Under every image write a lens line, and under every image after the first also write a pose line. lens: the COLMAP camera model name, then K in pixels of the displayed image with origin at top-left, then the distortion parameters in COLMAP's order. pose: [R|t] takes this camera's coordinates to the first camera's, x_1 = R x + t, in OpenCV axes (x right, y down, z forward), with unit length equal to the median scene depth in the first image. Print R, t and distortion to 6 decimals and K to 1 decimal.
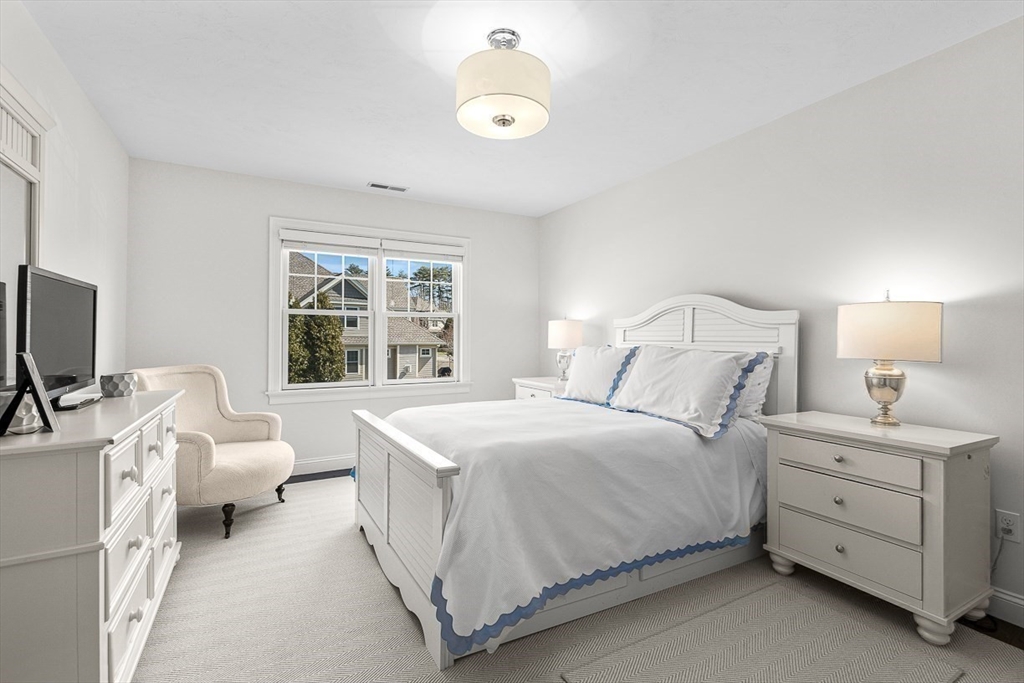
lens RADIAL K [[453.0, 0, 518.1], [0, 453.0, 339.2], [0, 0, 1]] dist [-0.009303, 0.000910]
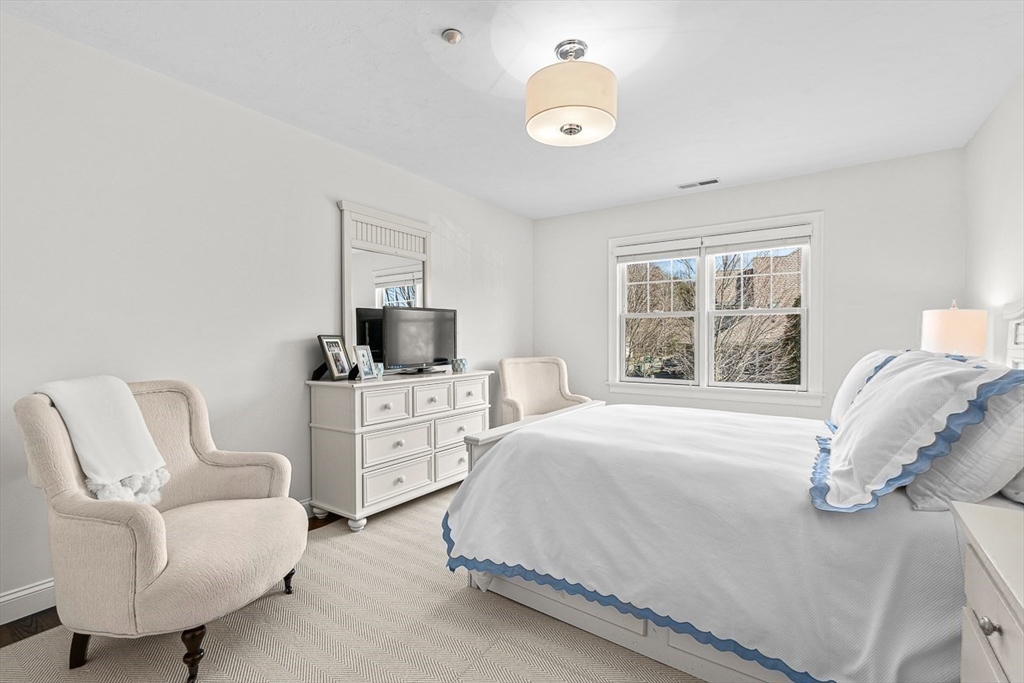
lens RADIAL K [[453.0, 0, 513.2], [0, 453.0, 349.9], [0, 0, 1]] dist [-0.009303, 0.000910]
pose [[0.452438, 0.021899, -0.891527, 0.713509], [0.000212, 0.999696, 0.024664, -0.002730], [0.891796, -0.011348, 0.452295, 0.341640]]
